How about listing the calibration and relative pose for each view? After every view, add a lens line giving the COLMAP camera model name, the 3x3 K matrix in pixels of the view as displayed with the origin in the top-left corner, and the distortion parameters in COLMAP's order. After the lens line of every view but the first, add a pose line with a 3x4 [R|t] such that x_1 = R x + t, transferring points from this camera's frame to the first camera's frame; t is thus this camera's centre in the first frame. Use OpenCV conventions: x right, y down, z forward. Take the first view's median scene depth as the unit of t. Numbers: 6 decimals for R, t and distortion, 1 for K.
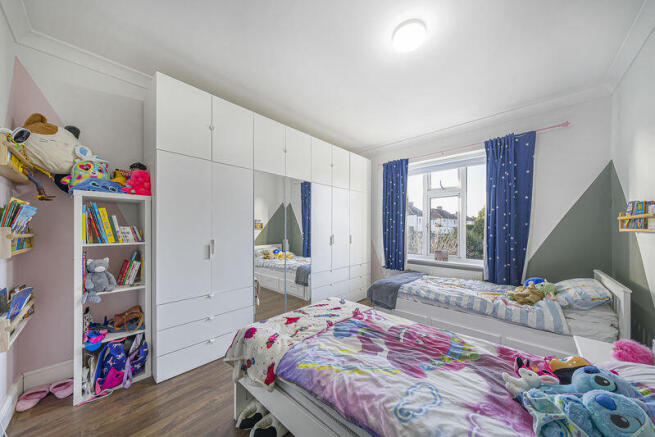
lens RADIAL K [[222.8, 0, 330.0], [0, 222.8, 218.8], [0, 0, 1]] dist [-0.000060, -0.000013]
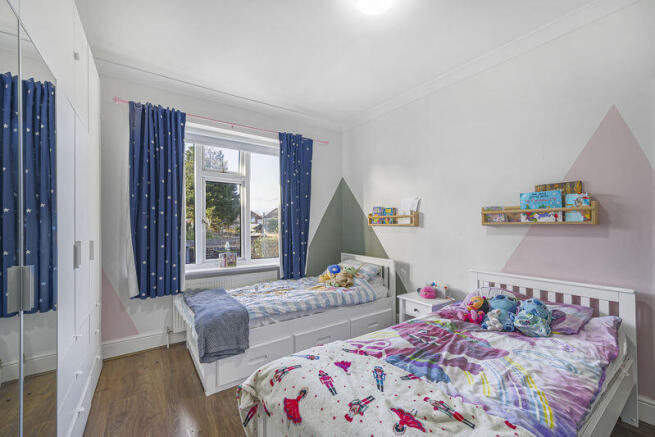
lens RADIAL K [[275.4, 0, 327.5], [0, 275.4, 218.5], [0, 0, 1]] dist [0.001657, -0.000031]
pose [[0.207608, 0.021436, 0.977977, -0.453995], [-0.036754, 0.999225, -0.014100, 0.031452], [-0.977522, -0.033017, 0.208234, 0.621823]]
